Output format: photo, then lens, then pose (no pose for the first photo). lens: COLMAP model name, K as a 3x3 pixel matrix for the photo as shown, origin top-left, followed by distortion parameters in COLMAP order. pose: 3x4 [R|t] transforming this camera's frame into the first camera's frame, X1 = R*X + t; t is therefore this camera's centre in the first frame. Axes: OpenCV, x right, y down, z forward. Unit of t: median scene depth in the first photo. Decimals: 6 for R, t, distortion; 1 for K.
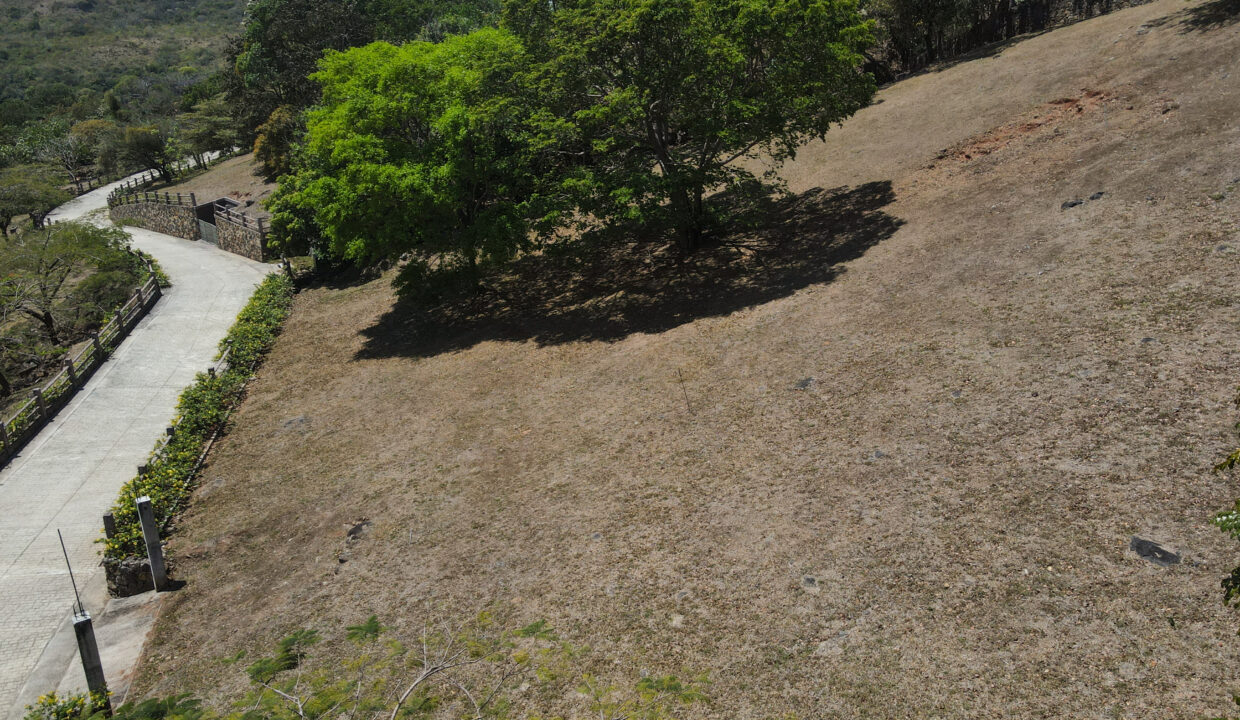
lens RADIAL K [[1019.4, 0, 634.9], [0, 1019.4, 359.7], [0, 0, 1]] dist [0.035498, 0.014729]
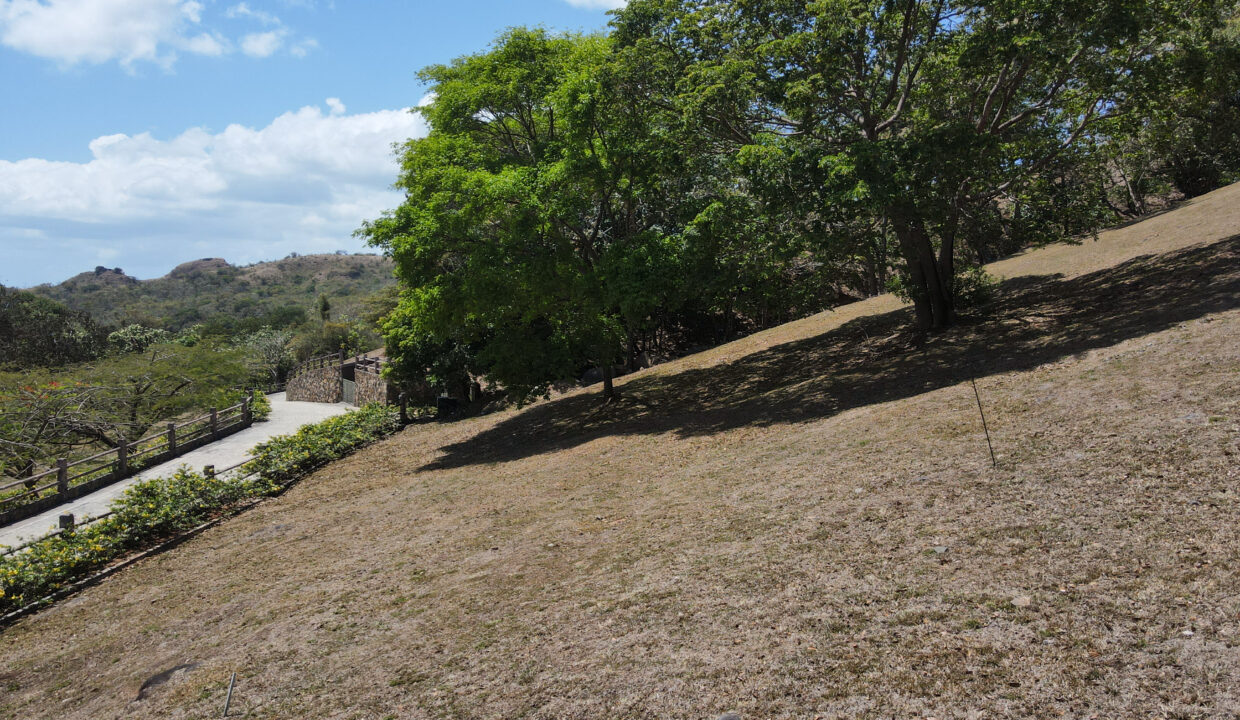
lens RADIAL K [[1019.4, 0, 634.9], [0, 1019.4, 359.7], [0, 0, 1]] dist [0.035498, 0.014729]
pose [[0.980897, 0.033793, -0.191571, -0.007786], [-0.079658, 0.968219, -0.237079, 0.089192], [0.177472, 0.247810, 0.952415, 0.434331]]
